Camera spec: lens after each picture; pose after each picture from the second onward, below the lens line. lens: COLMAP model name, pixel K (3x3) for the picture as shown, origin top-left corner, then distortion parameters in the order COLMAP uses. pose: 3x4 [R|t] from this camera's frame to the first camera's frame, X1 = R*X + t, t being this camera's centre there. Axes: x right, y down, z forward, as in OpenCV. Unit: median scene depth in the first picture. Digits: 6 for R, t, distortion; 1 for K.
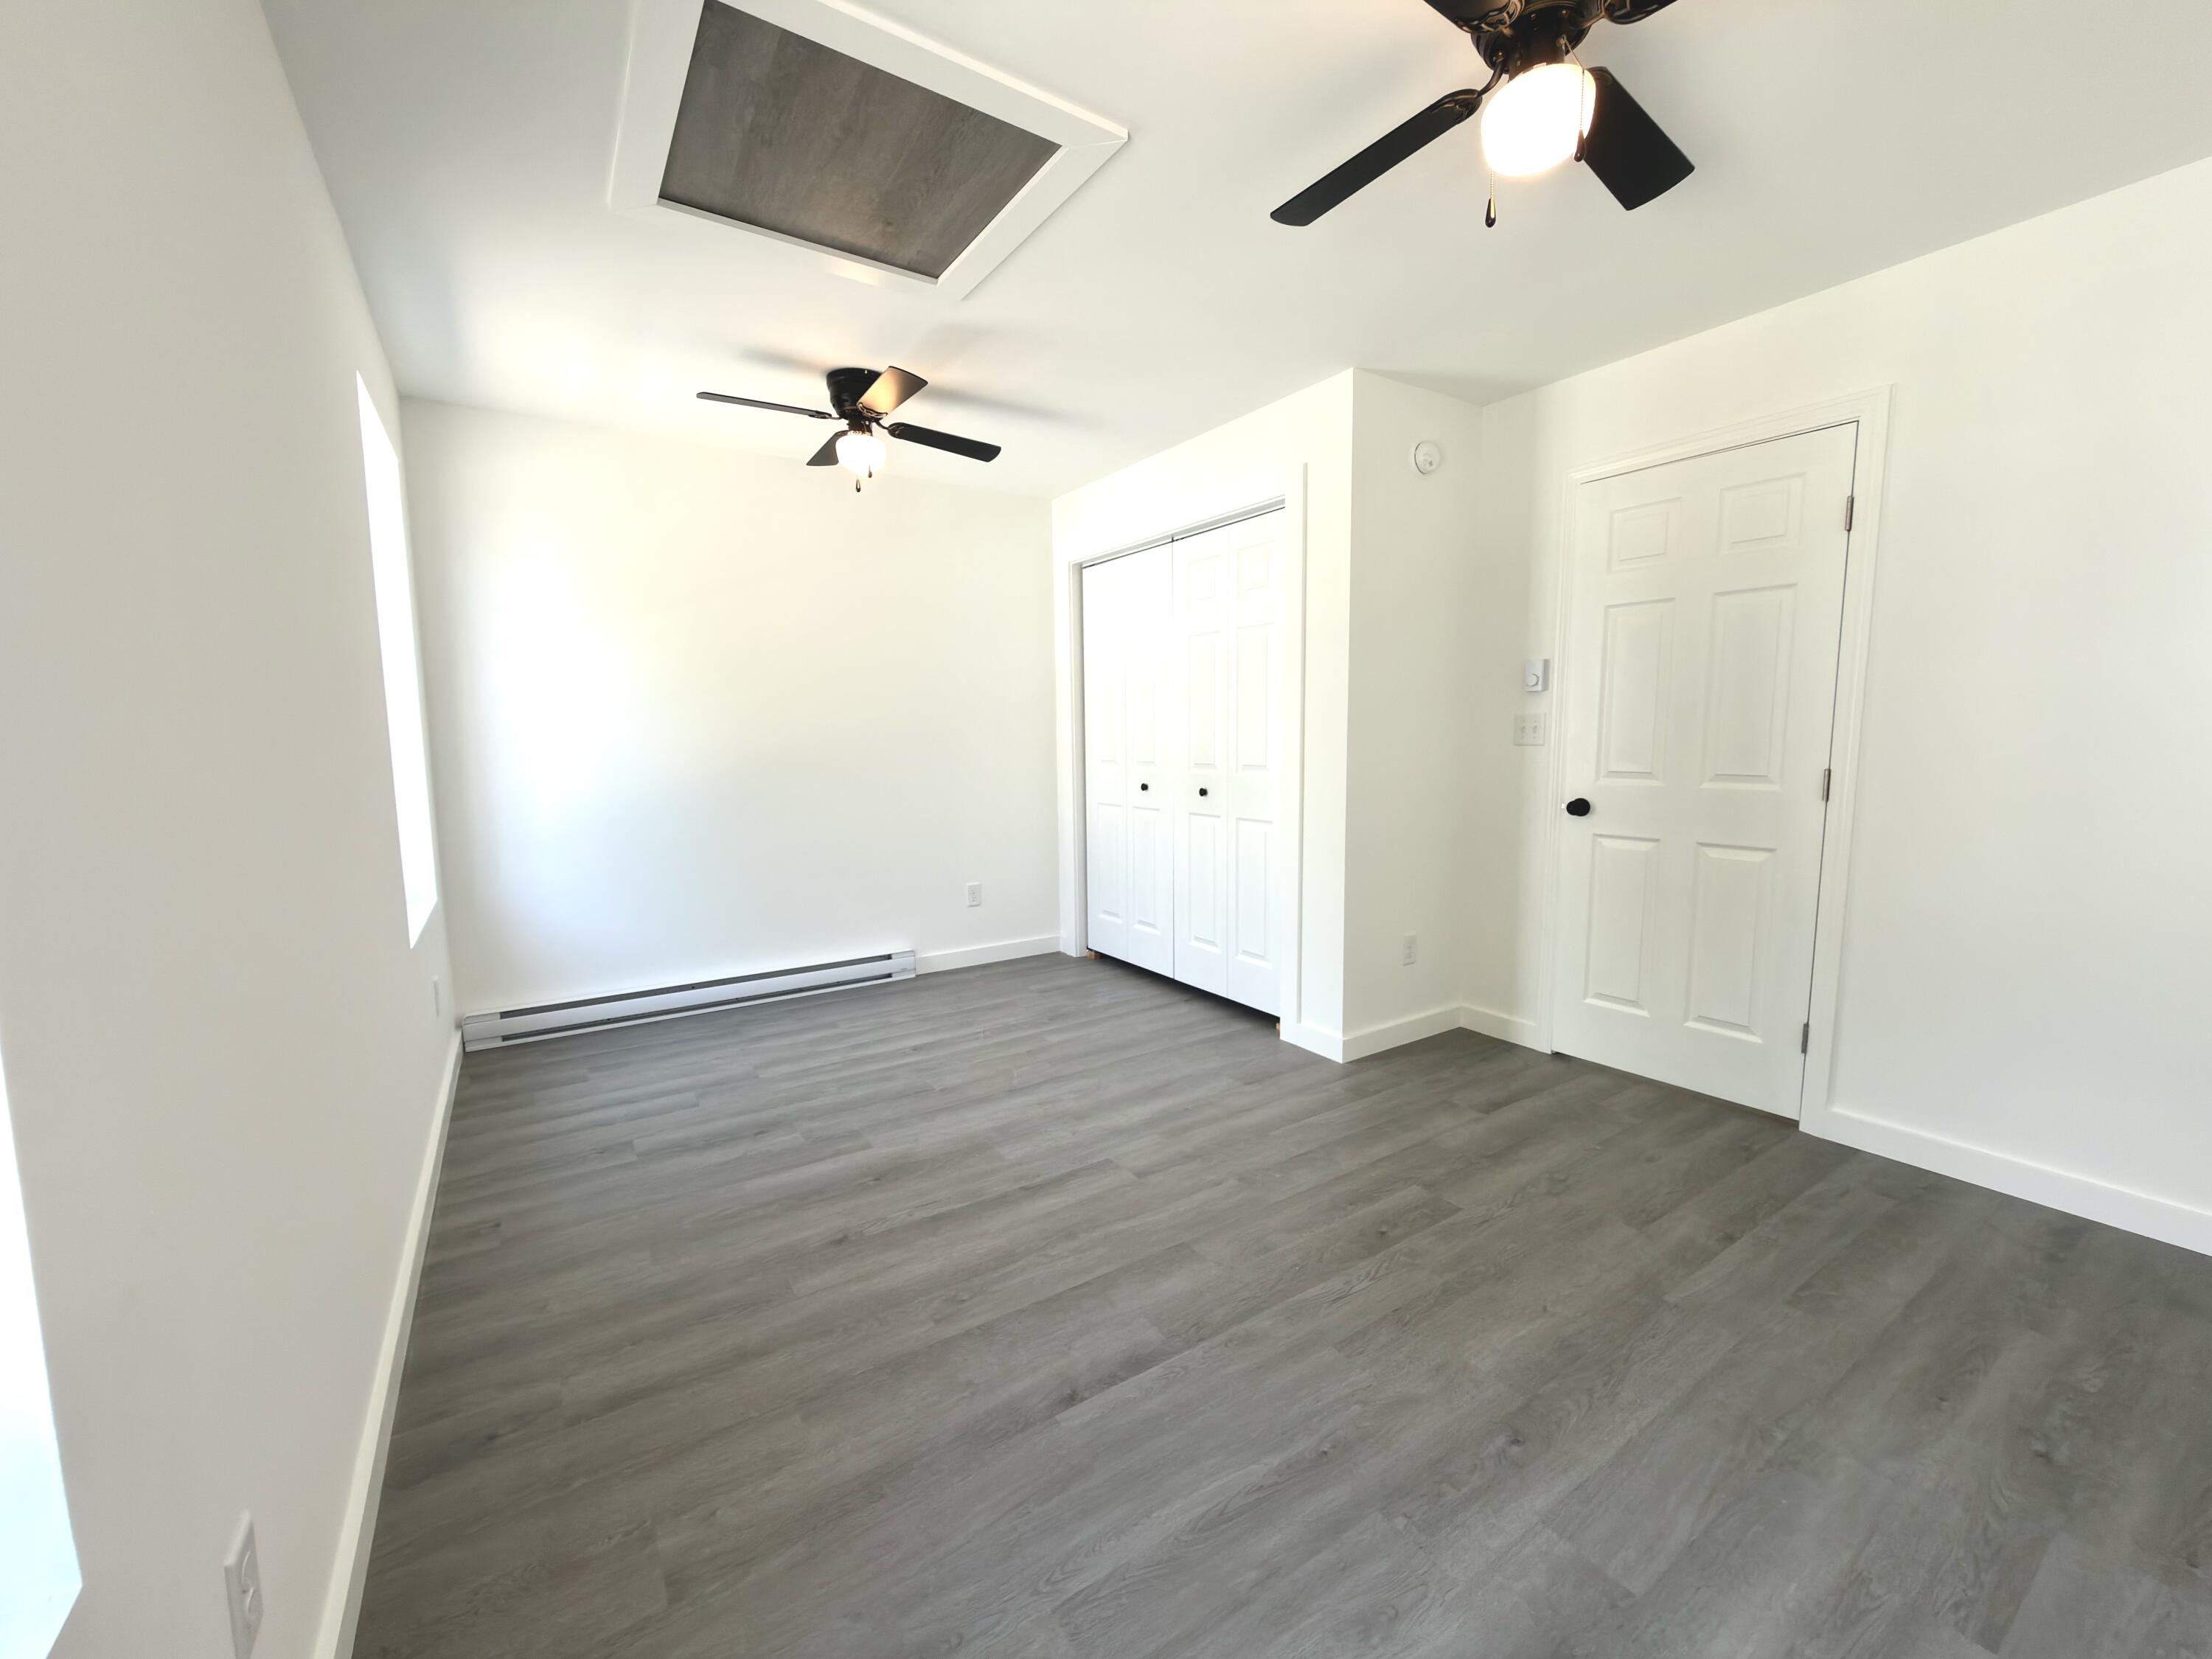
lens RADIAL K [[879.4, 0, 1112.1], [0, 879.4, 827.1], [0, 0, 1]] dist [0.000863, -0.000228]
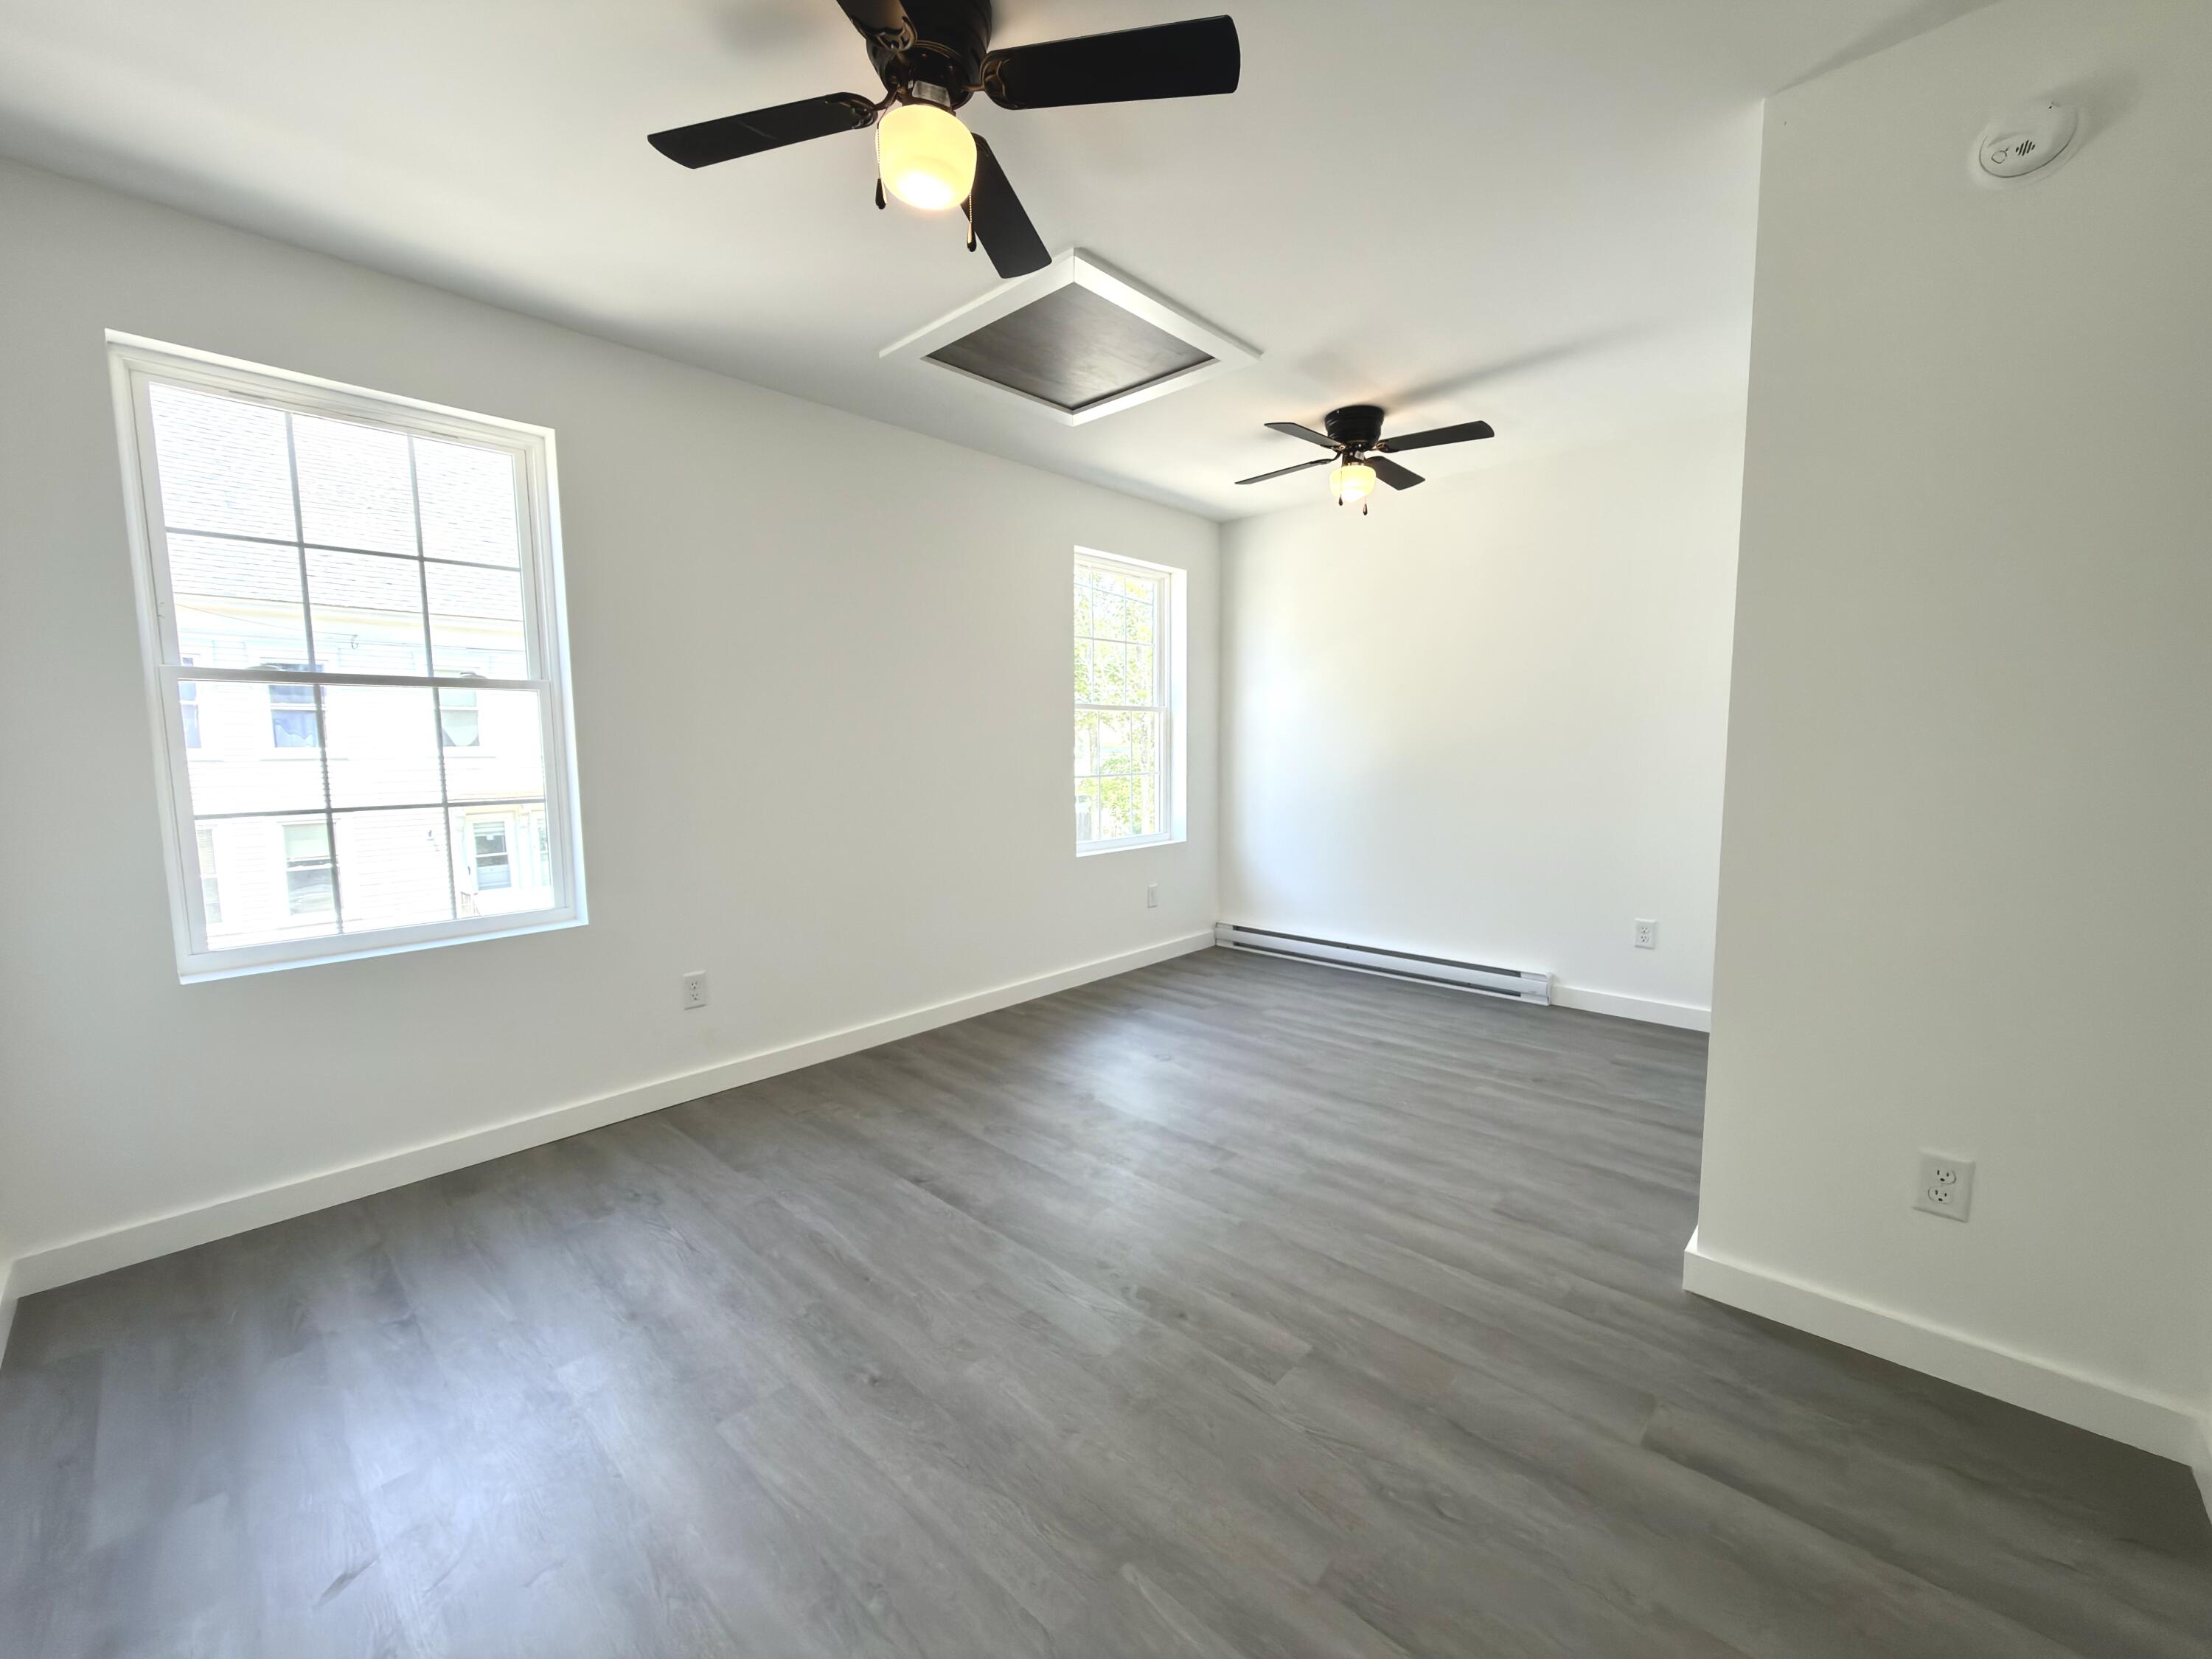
lens RADIAL K [[879.4, 0, 1104.9], [0, 879.4, 830.6], [0, 0, 1]] dist [0.000863, -0.000228]
pose [[0.234147, 0.103466, -0.966680, 0.835742], [-0.095707, 0.991944, 0.082988, -0.062593], [0.967479, 0.073086, 0.242163, 0.523714]]
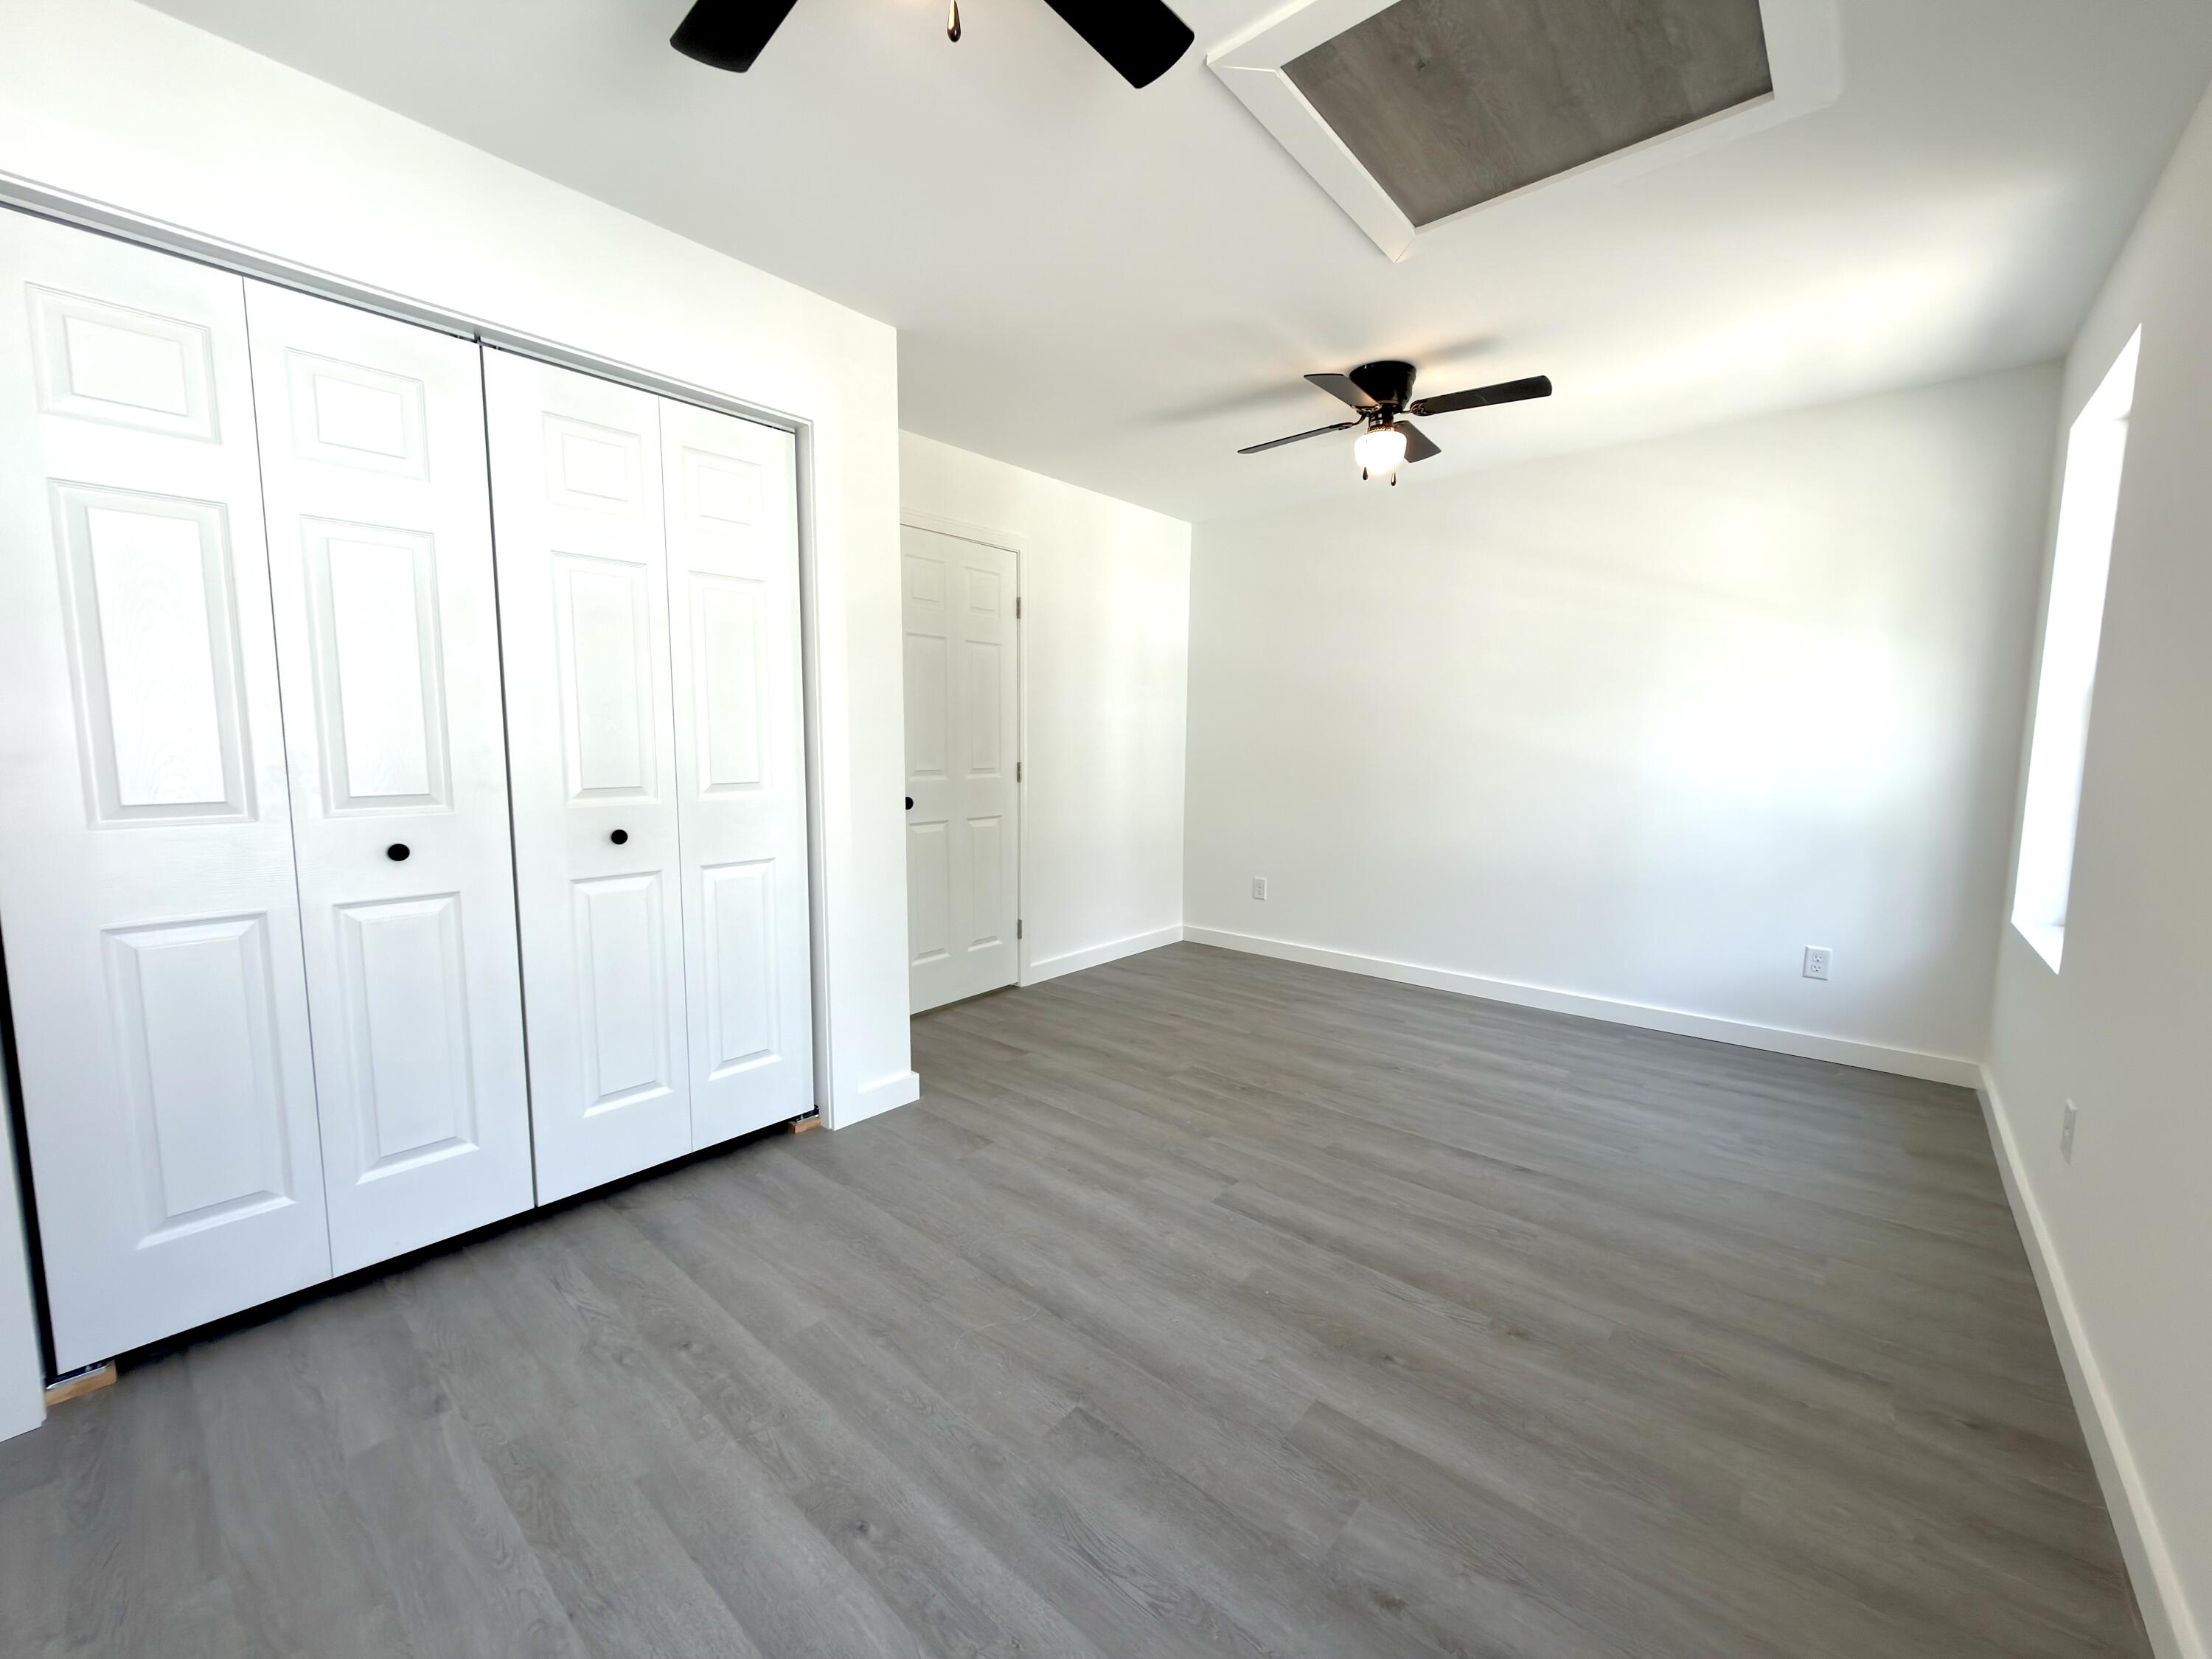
lens RADIAL K [[879.4, 0, 1101.9], [0, 879.4, 829.1], [0, 0, 1]] dist [0.000863, -0.000228]
pose [[-0.265177, -0.093519, 0.959654, -0.745885], [0.095866, 0.987796, 0.122752, -0.119160], [-0.959422, 0.124549, -0.252976, 1.181476]]
